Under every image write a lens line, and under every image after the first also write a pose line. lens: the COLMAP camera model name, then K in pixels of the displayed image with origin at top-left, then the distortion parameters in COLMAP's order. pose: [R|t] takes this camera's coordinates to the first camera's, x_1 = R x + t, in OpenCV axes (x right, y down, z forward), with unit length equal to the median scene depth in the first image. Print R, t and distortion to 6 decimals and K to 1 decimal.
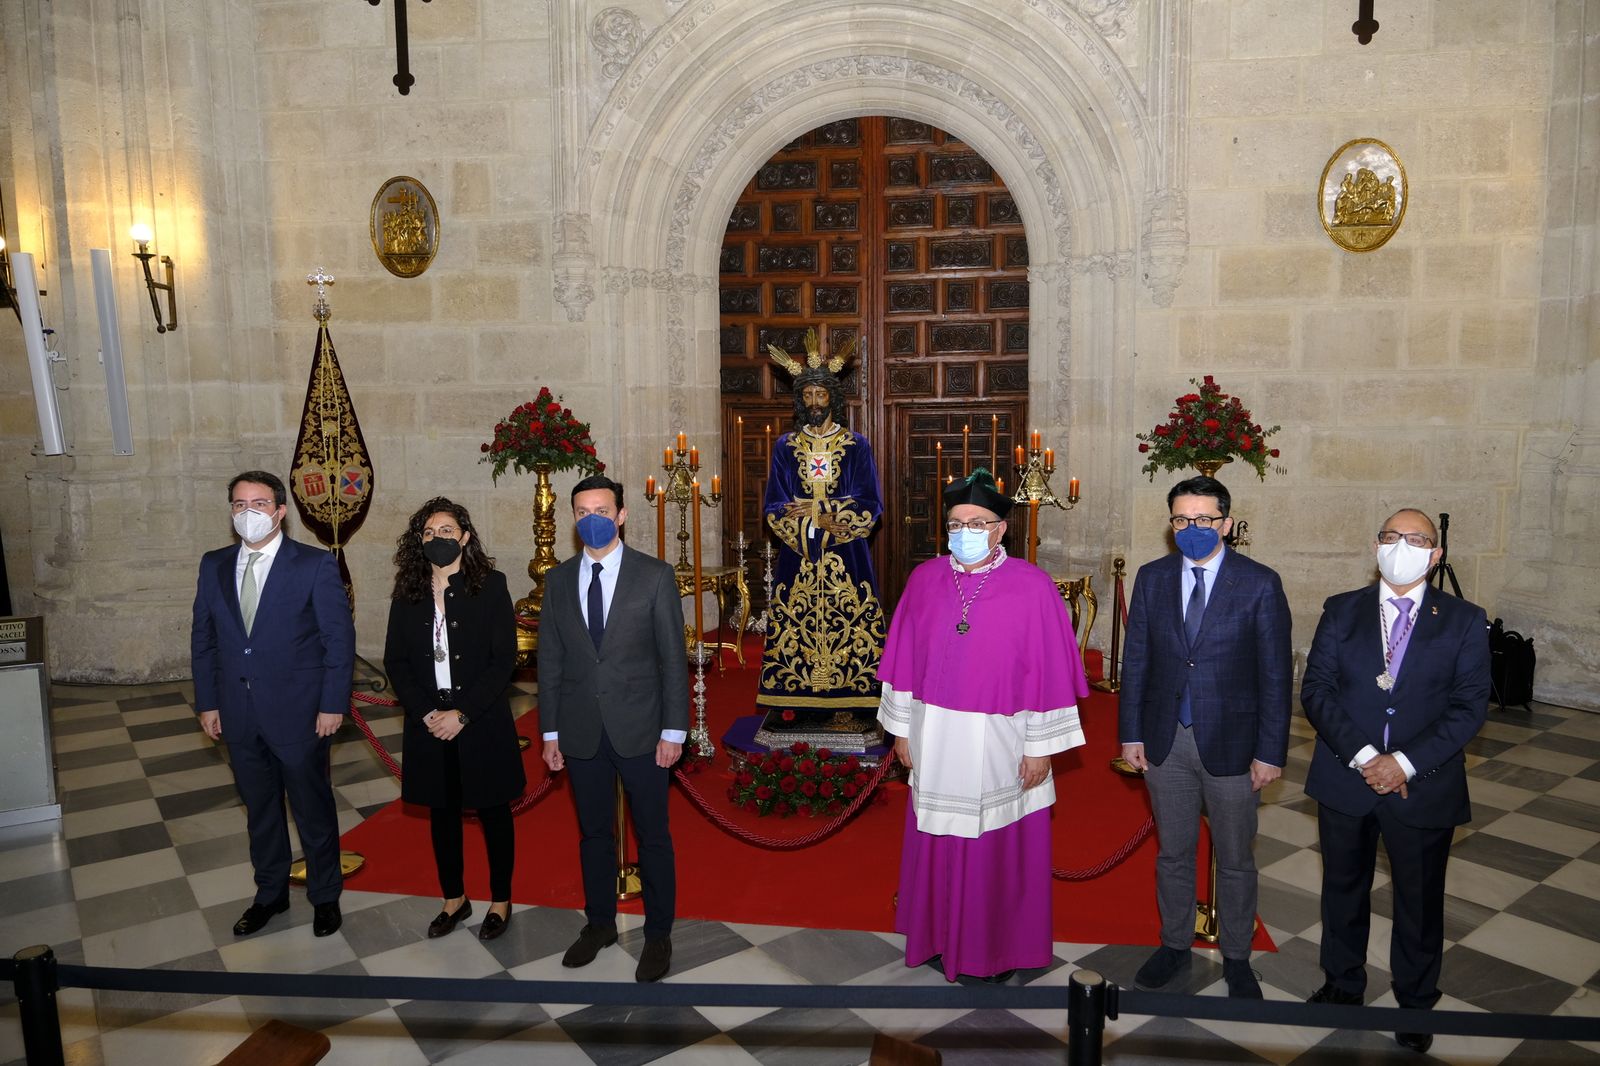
lens RADIAL K [[1084.7, 0, 811.0], [0, 1084.7, 536.9], [0, 0, 1]] dist [-0.031729, 0.017602]
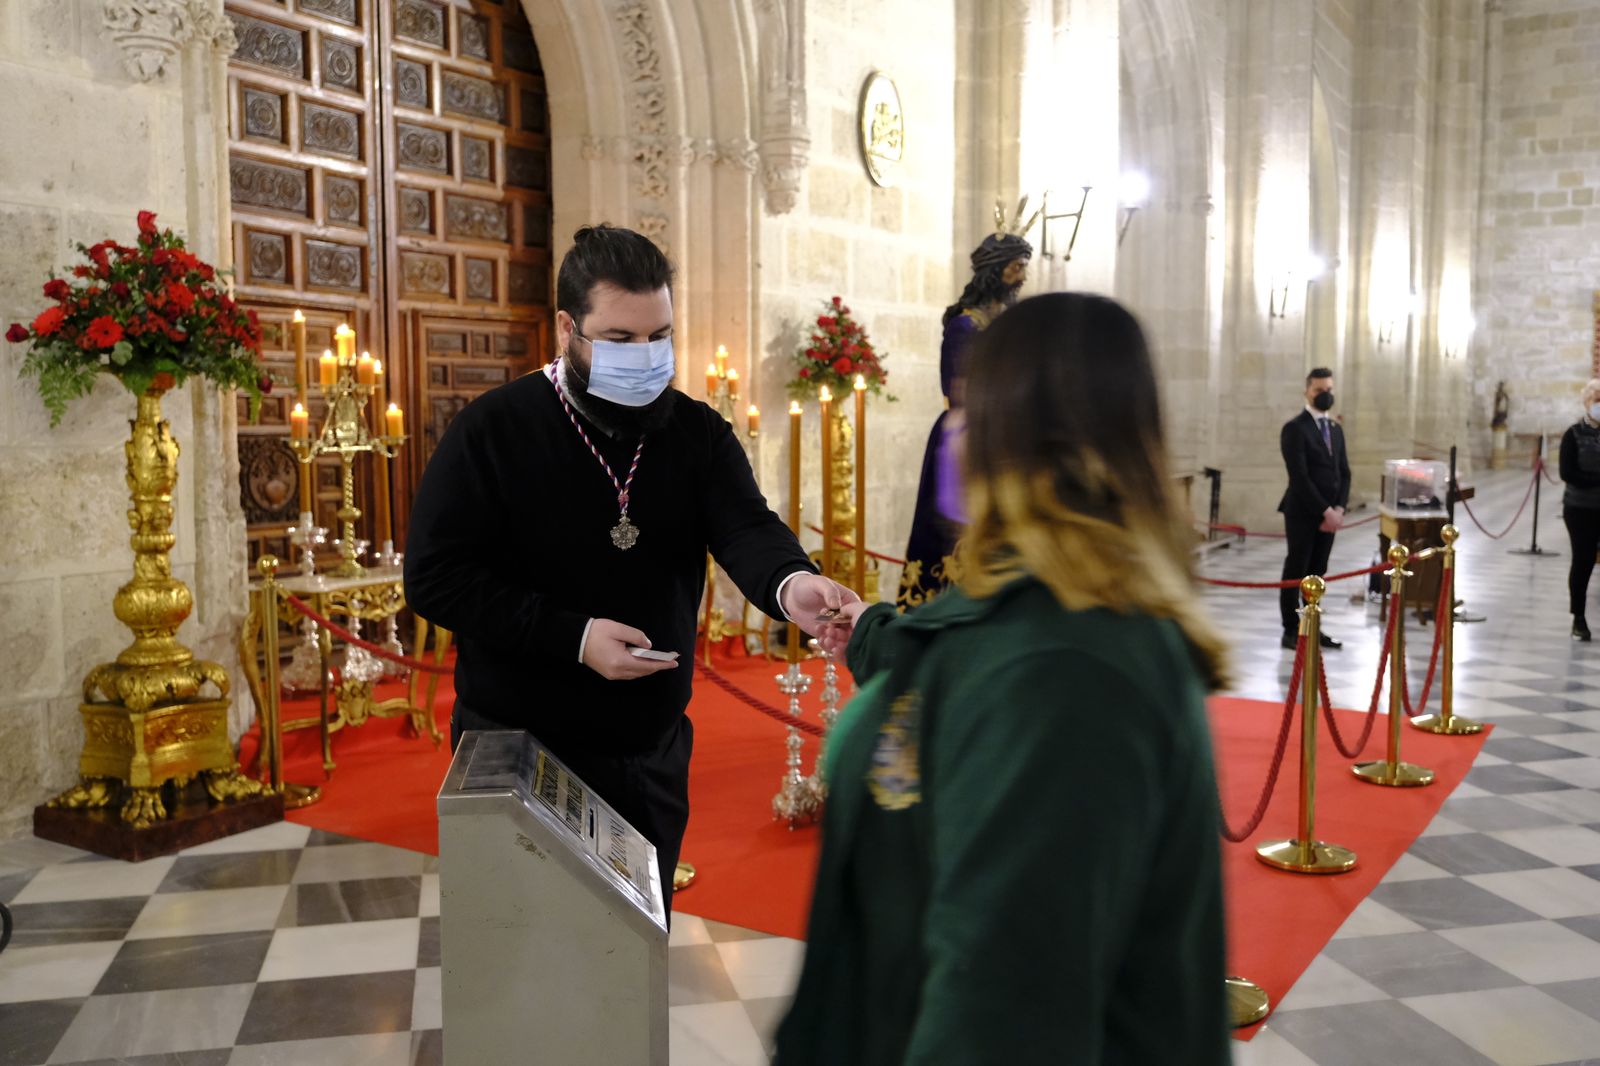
lens RADIAL K [[1451.1, 0, 800.0], [0, 1451.1, 533.0], [0, 0, 1]] dist [-0.007735, 0.001496]
pose [[0.403881, -0.066349, 0.912402, -0.785006], [0.099245, 0.994658, 0.028400, 0.011838], [-0.909412, 0.079081, 0.408308, 0.551786]]
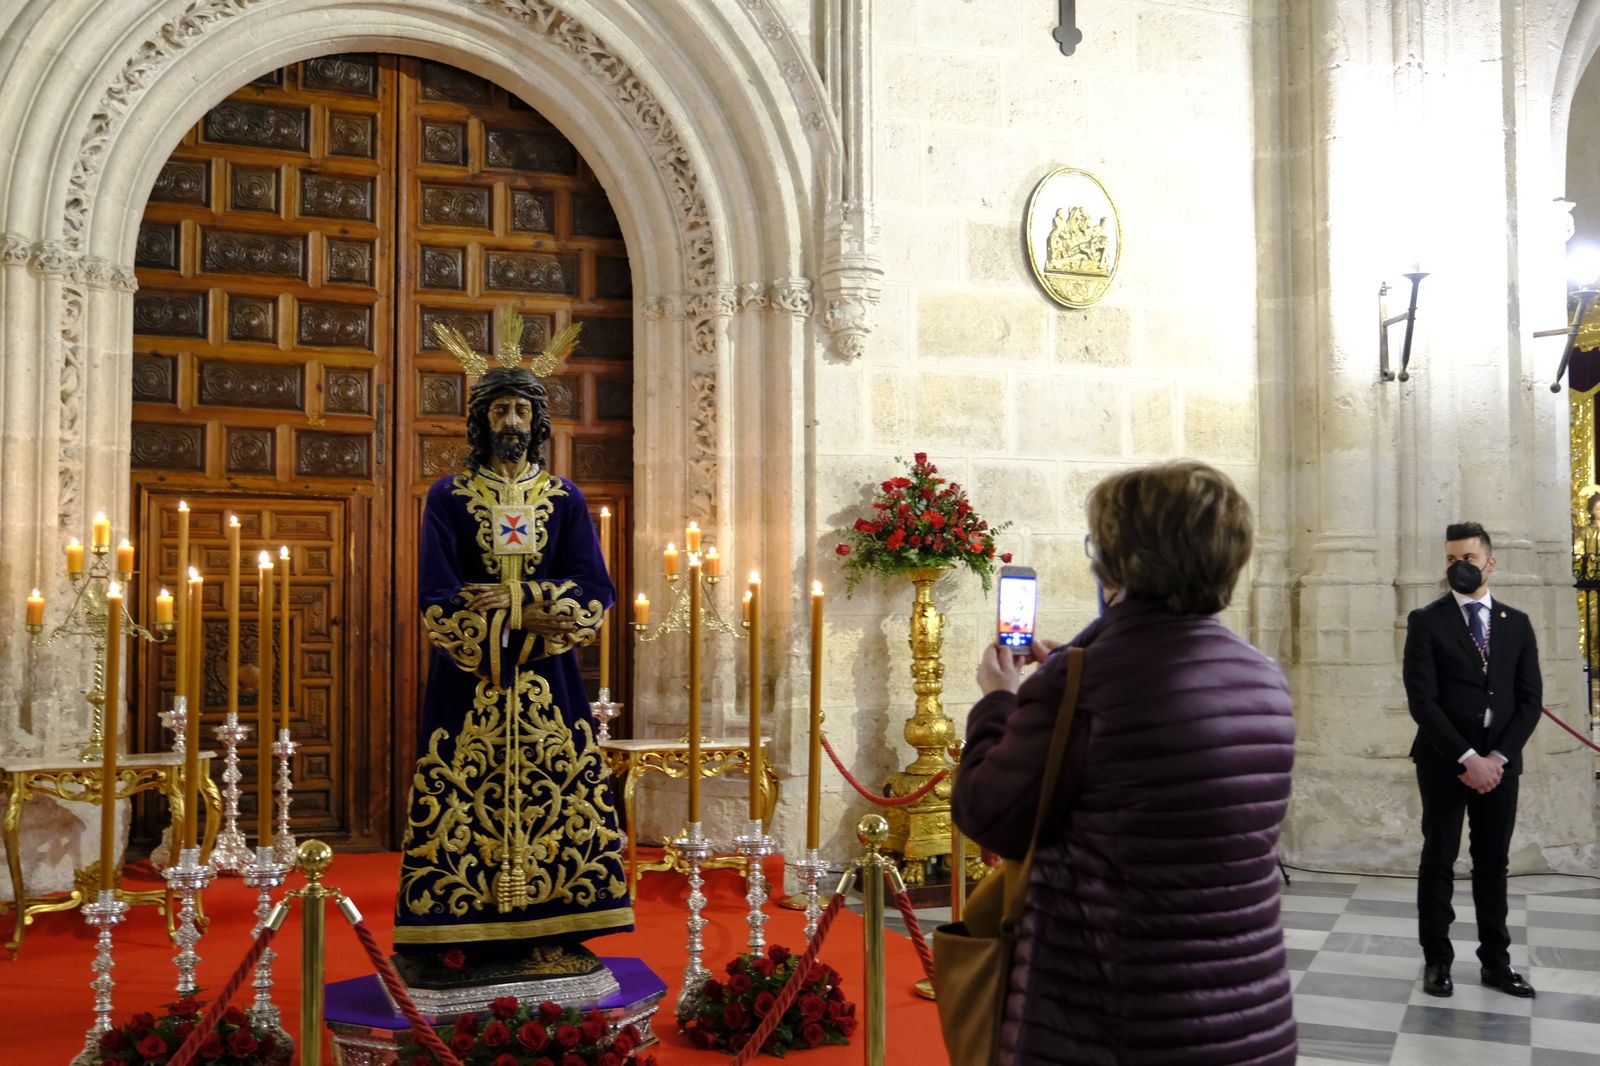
lens RADIAL K [[1586.0, 0, 816.7], [0, 1586.0, 539.1], [0, 0, 1]] dist [-0.062159, 0.120961]
pose [[0.878902, 0.025459, 0.476323, -0.202988], [0.048595, 0.988600, -0.142506, 0.057716], [-0.474521, 0.148395, 0.867645, 0.117460]]
